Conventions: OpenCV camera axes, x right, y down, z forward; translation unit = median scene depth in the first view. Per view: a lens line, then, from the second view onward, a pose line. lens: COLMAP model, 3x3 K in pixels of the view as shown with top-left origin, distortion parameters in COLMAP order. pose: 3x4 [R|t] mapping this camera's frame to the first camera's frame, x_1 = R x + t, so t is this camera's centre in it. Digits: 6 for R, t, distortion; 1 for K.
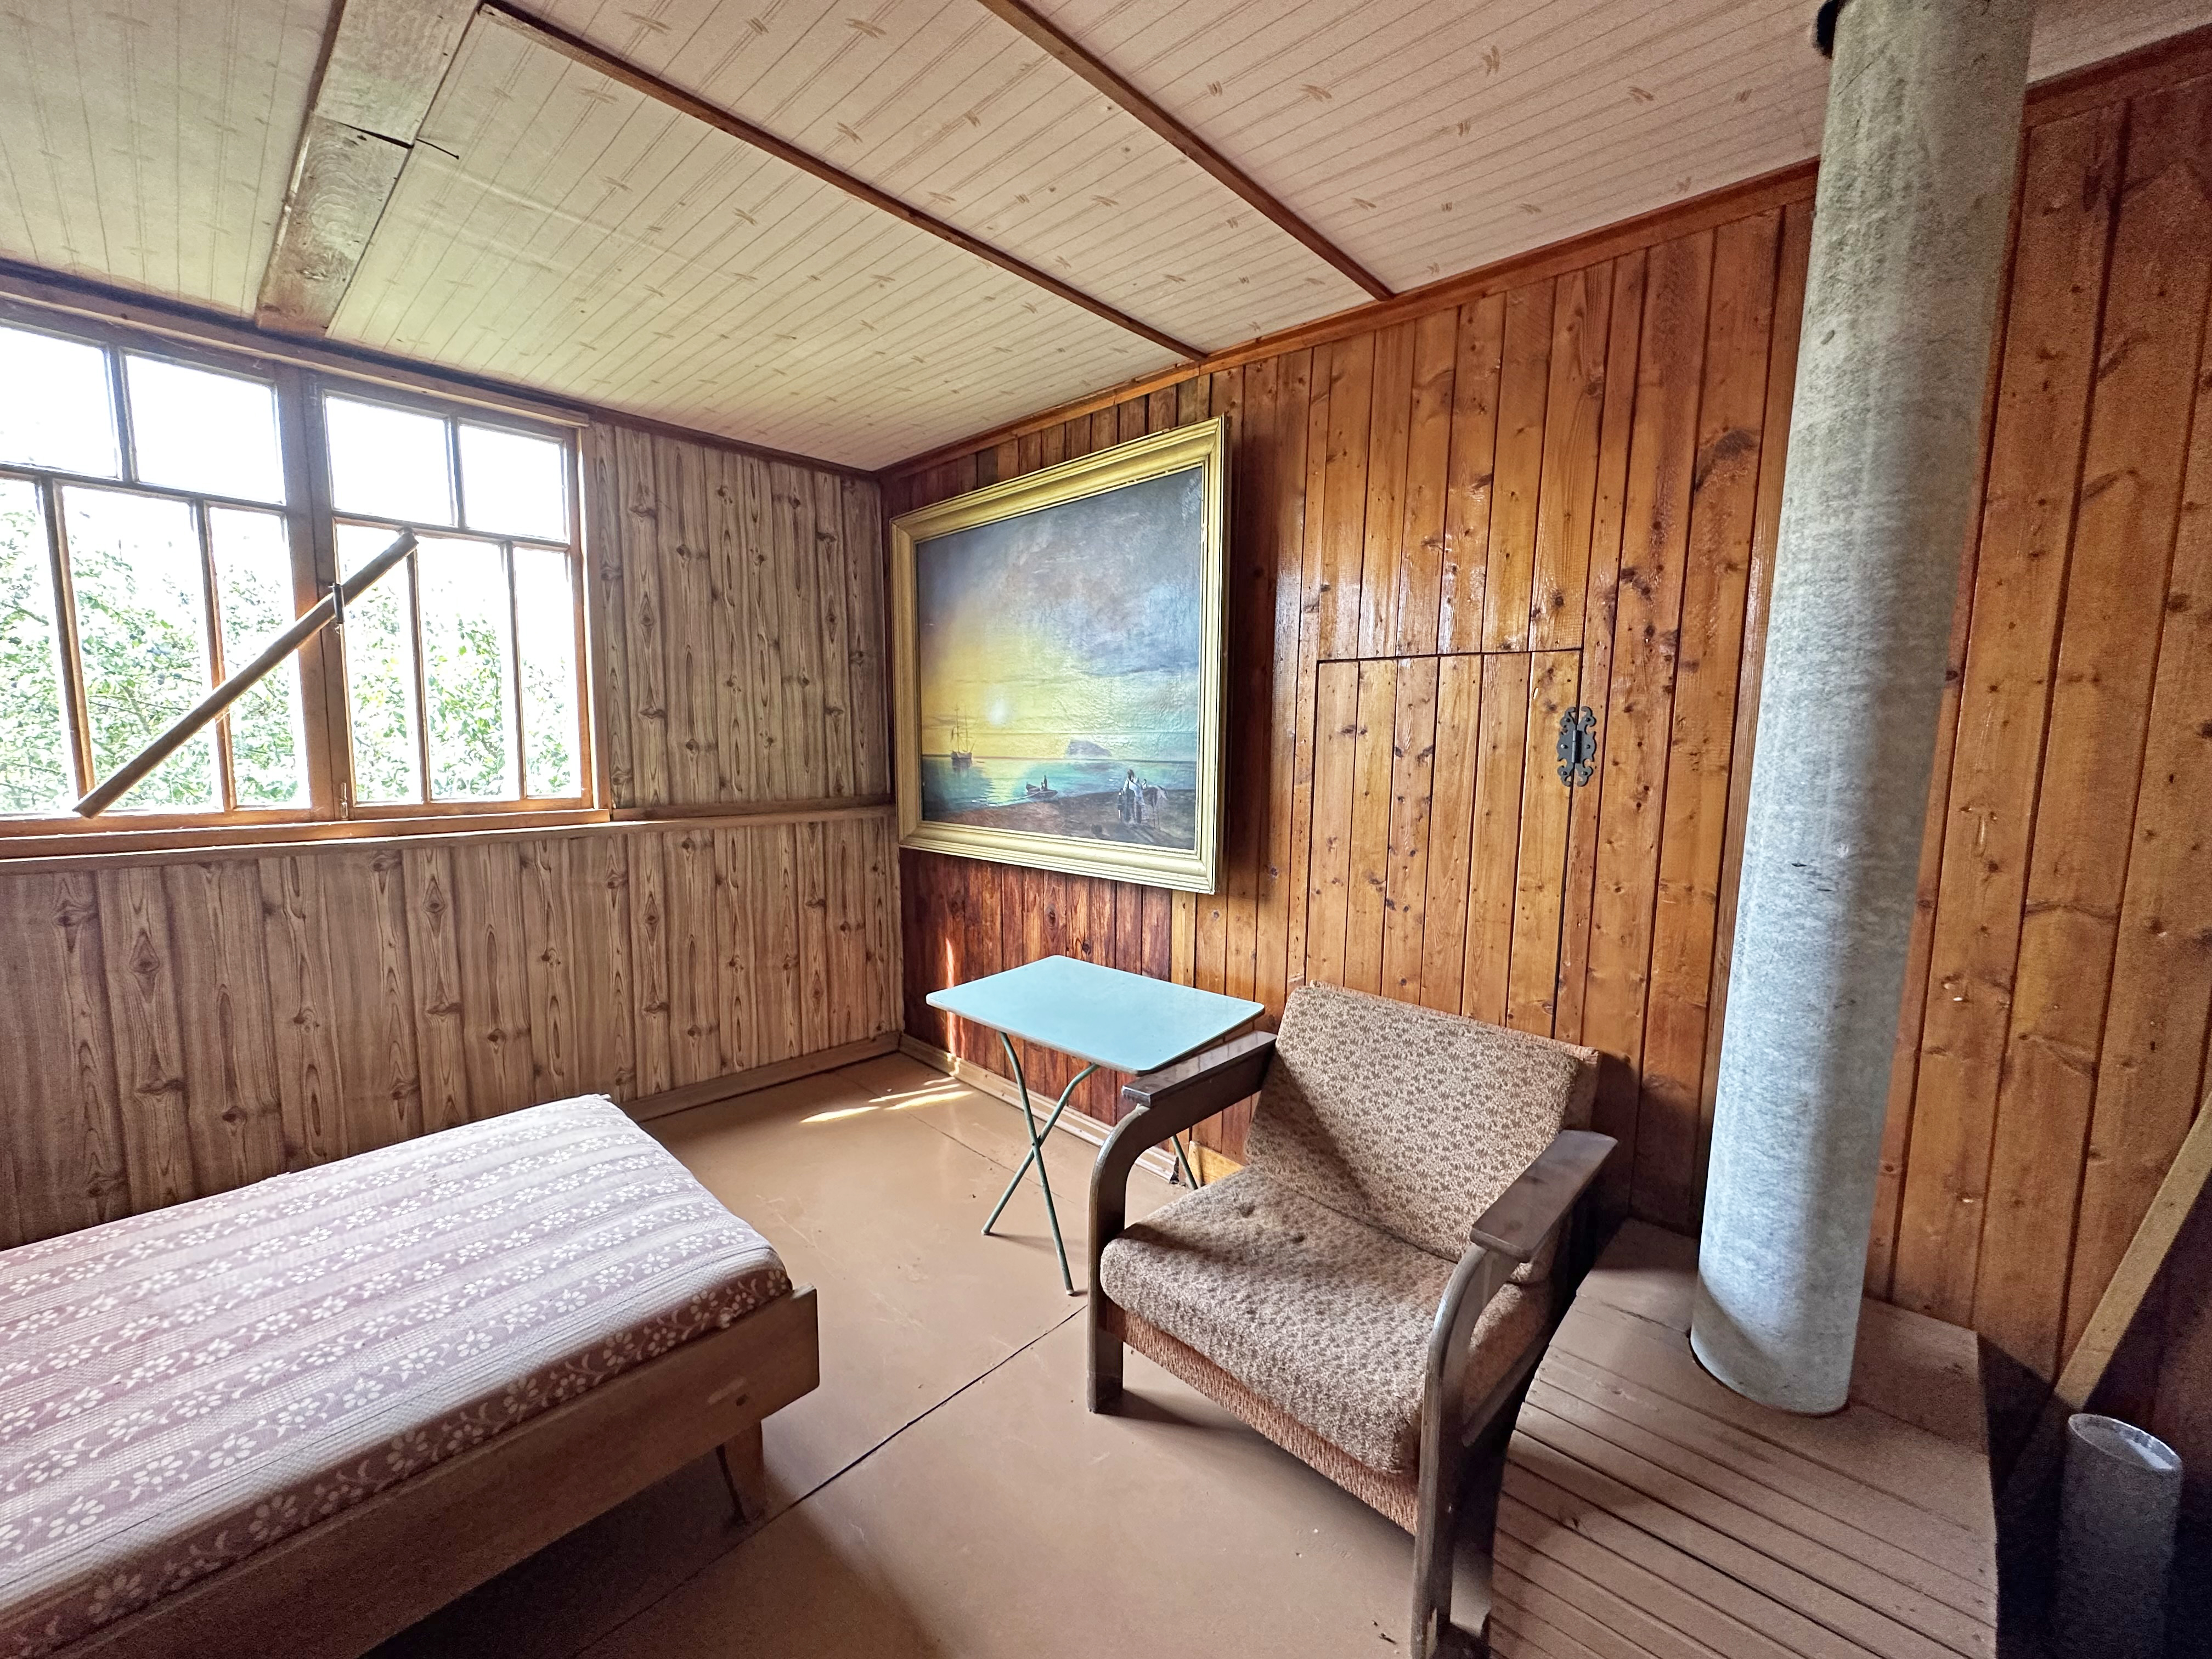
lens RADIAL K [[882.5, 0, 1107.6], [0, 882.5, 829.5], [0, 0, 1]] dist [0.000915, 0.000219]
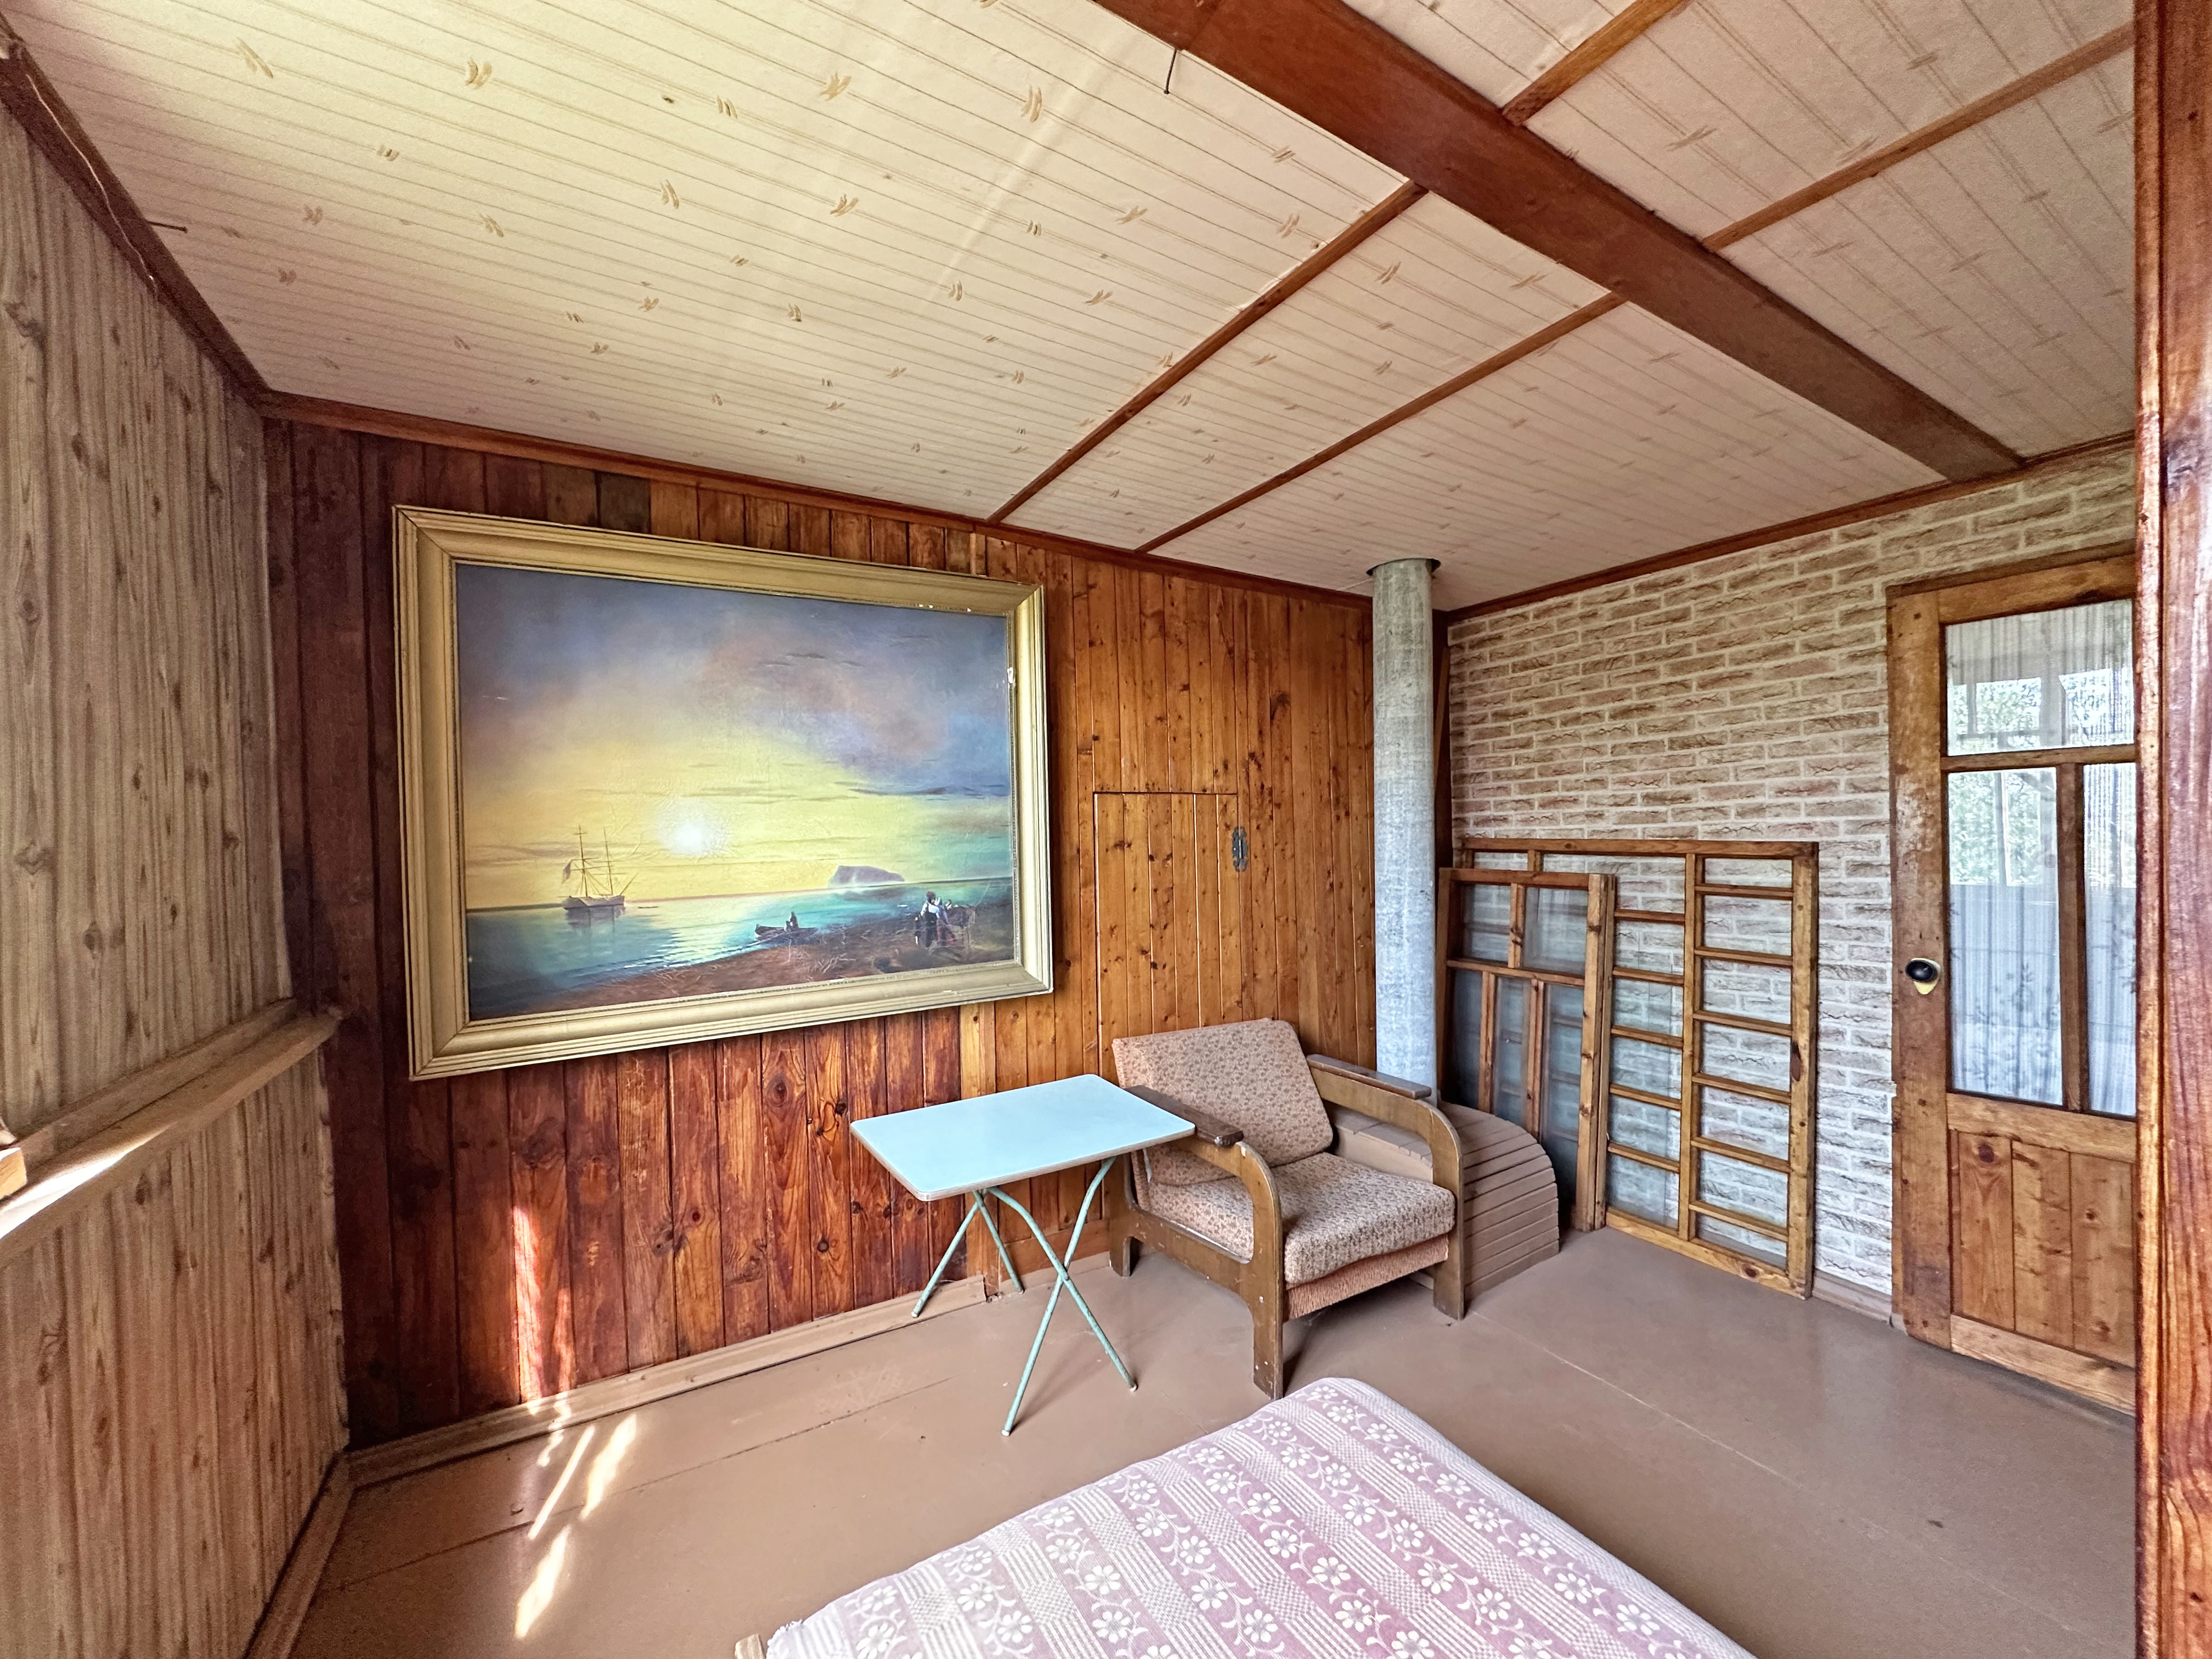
lens RADIAL K [[882.5, 0, 1096.3], [0, 882.5, 830.3], [0, 0, 1]] dist [0.000915, 0.000219]
pose [[0.266929, -0.015135, 0.963597, -0.798336], [0.129697, 0.991345, -0.020358, -0.085056], [-0.954949, 0.130410, 0.266582, 0.518060]]
